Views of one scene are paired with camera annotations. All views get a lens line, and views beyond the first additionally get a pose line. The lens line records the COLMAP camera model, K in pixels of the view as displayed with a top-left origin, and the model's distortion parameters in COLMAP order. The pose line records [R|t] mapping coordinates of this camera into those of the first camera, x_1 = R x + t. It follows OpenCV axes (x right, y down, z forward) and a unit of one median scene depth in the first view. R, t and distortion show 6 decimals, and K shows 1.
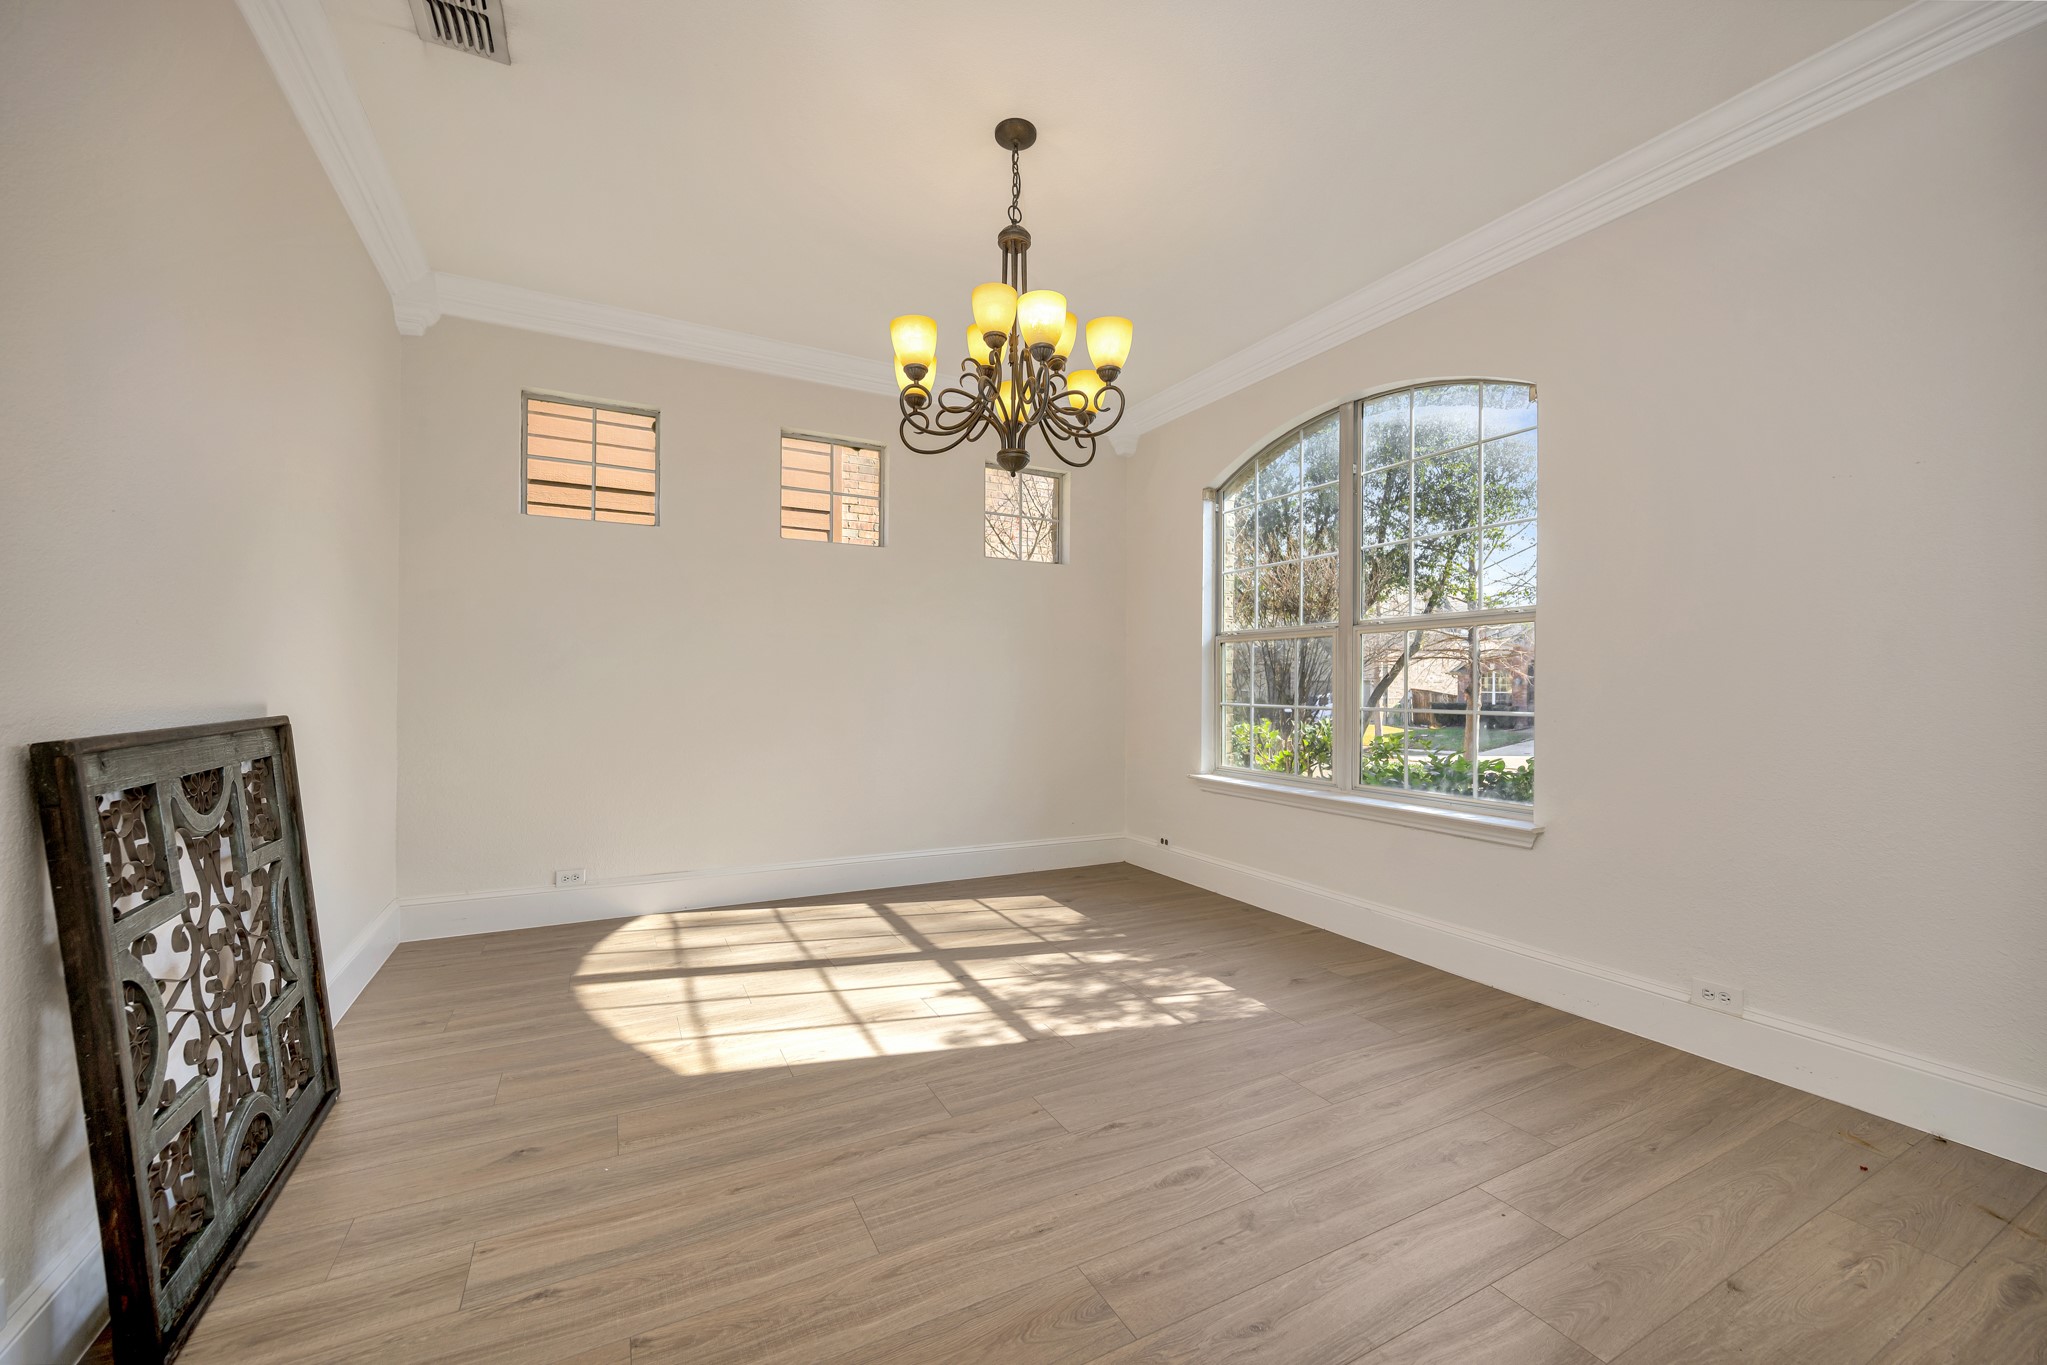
lens RADIAL K [[812.6, 0, 1035.7], [0, 812.6, 684.5], [0, 0, 1]] dist [-0.003773, 0.000475]
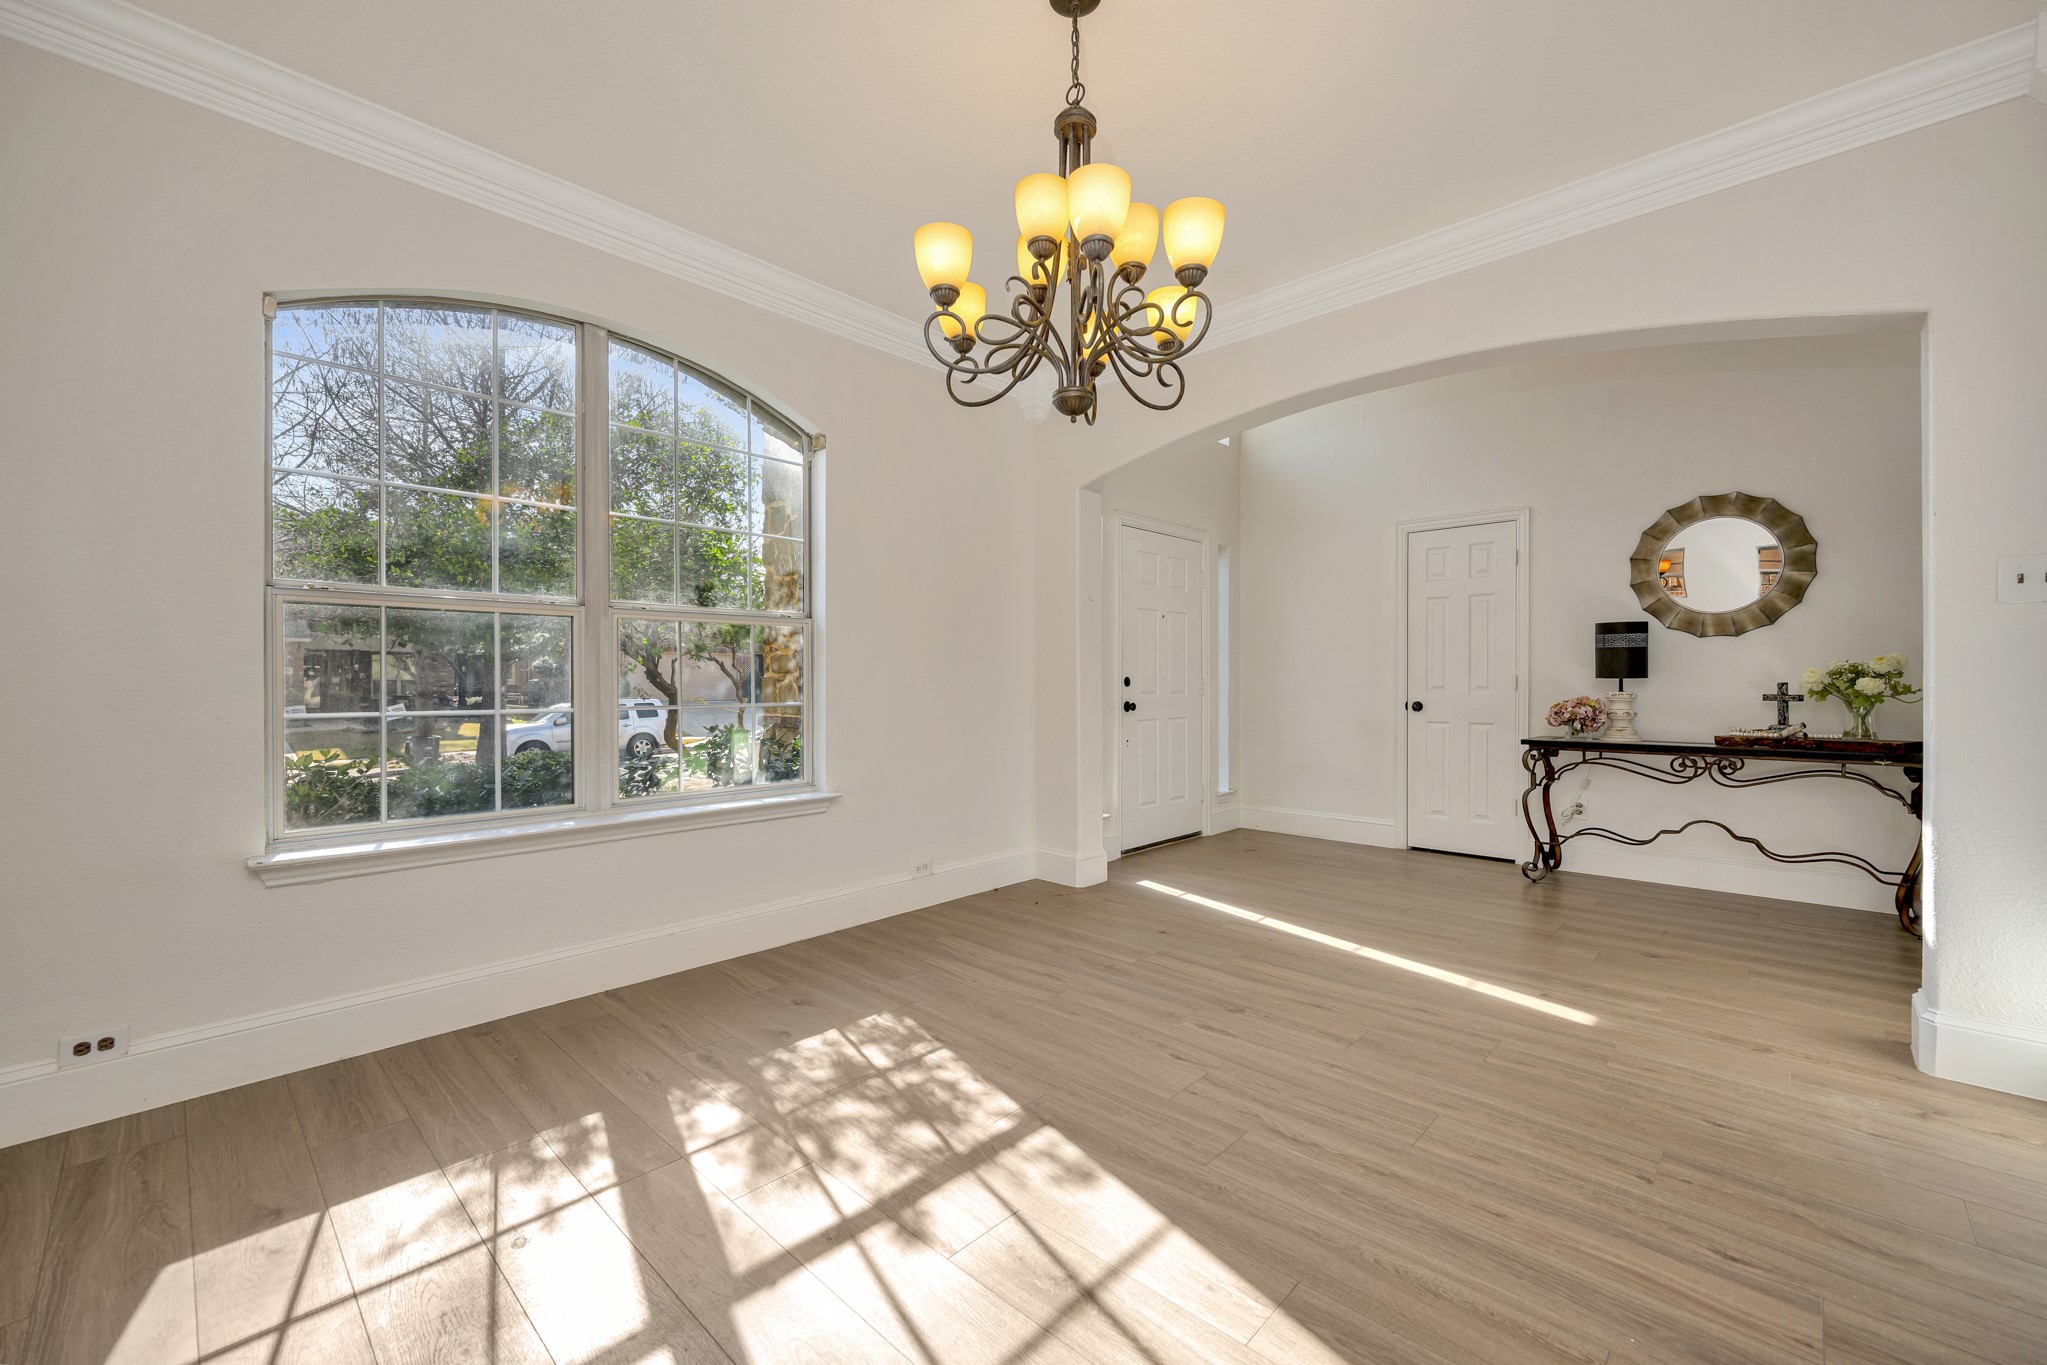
lens RADIAL K [[812.6, 0, 1037.9], [0, 812.6, 678.1], [0, 0, 1]] dist [-0.003773, 0.000475]
pose [[-0.320546, -0.002560, 0.947230, -0.685283], [0.000525, 0.999996, 0.002880, -0.001561], [-0.947233, 0.001421, -0.320543, 1.139849]]
